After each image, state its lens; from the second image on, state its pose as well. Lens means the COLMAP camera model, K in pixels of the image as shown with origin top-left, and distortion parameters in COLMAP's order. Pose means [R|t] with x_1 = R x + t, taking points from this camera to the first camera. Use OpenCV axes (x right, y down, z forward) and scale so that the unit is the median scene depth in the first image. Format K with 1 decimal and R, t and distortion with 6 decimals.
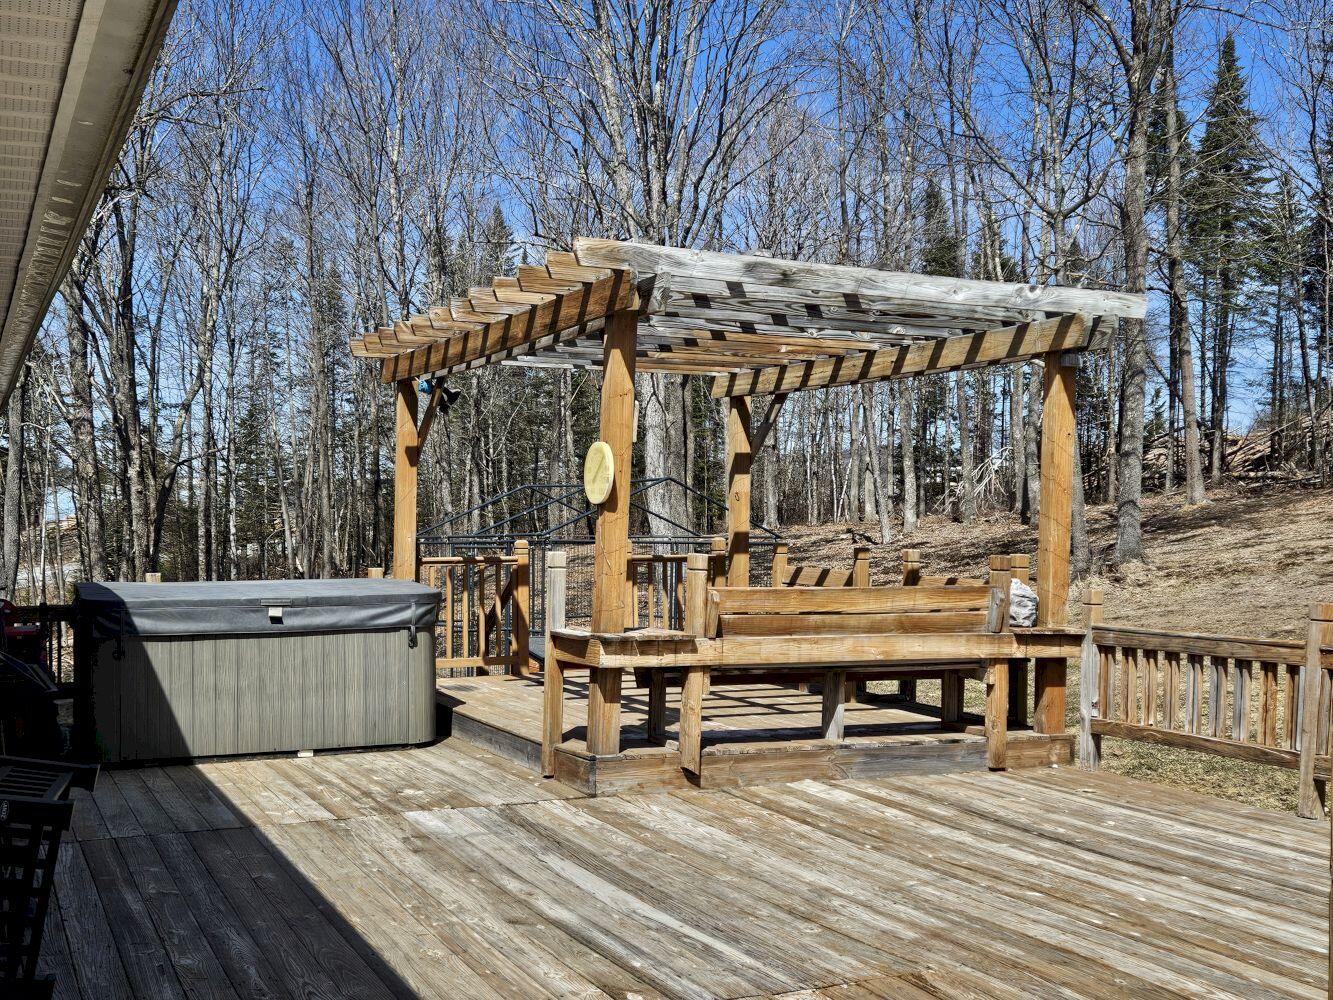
lens RADIAL K [[1552.0, 0, 666.2], [0, 1552.0, 537.3], [0, 0, 1]] dist [0.077013, -0.032363]
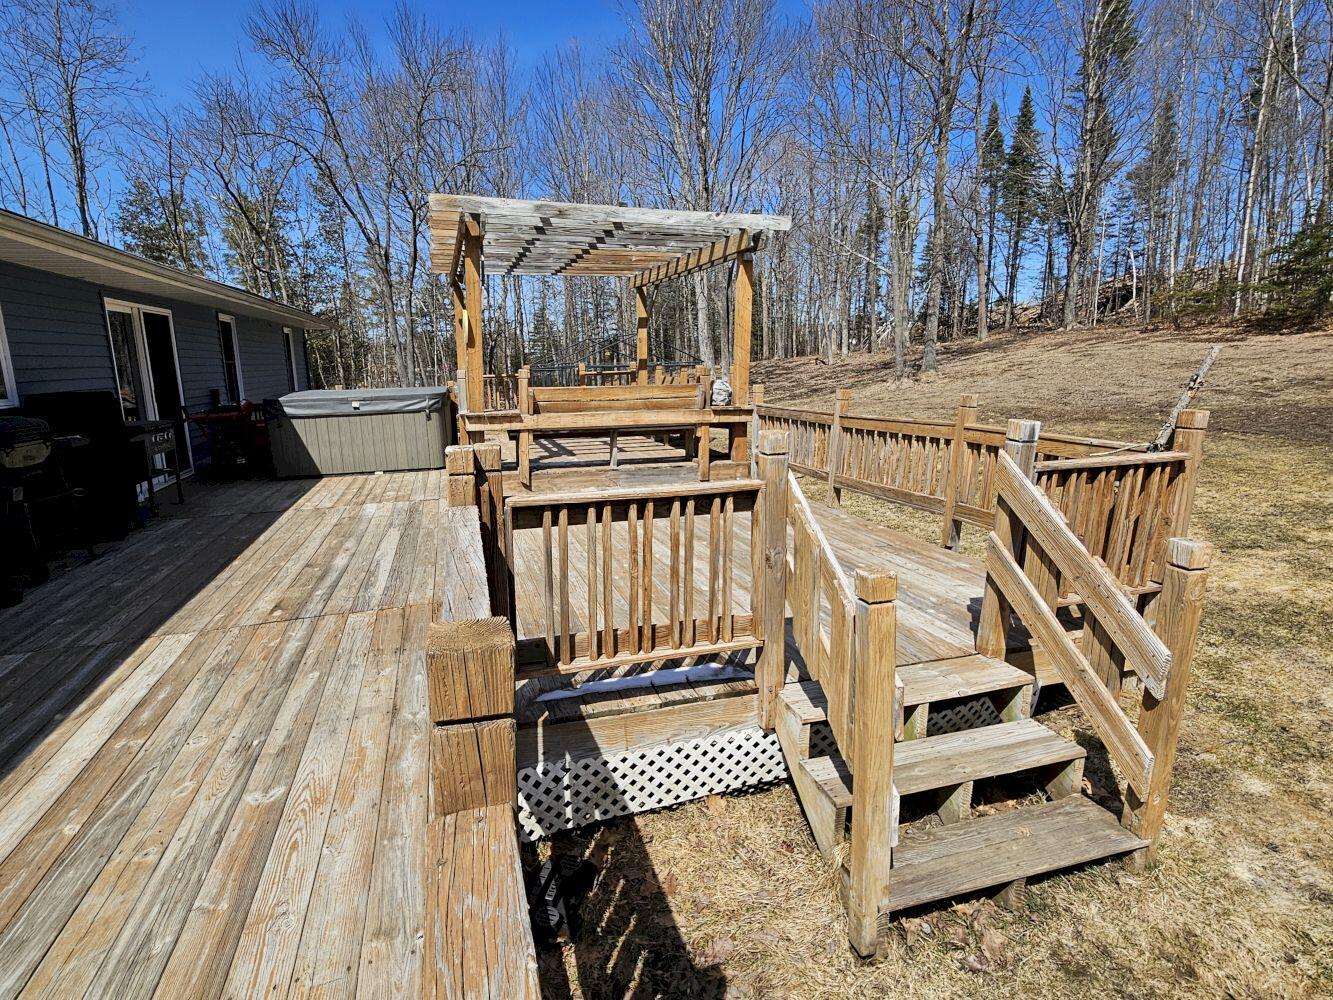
lens RADIAL K [[709.9, 0, 666.5], [0, 709.9, 500.0], [0, 0, 1]] dist [-0.003229, 0.000139]
pose [[0.990811, 0.002844, -0.135221, 0.279552], [0.022349, 0.982591, 0.184431, 0.010032], [0.133392, -0.185758, 0.973499, 0.139493]]
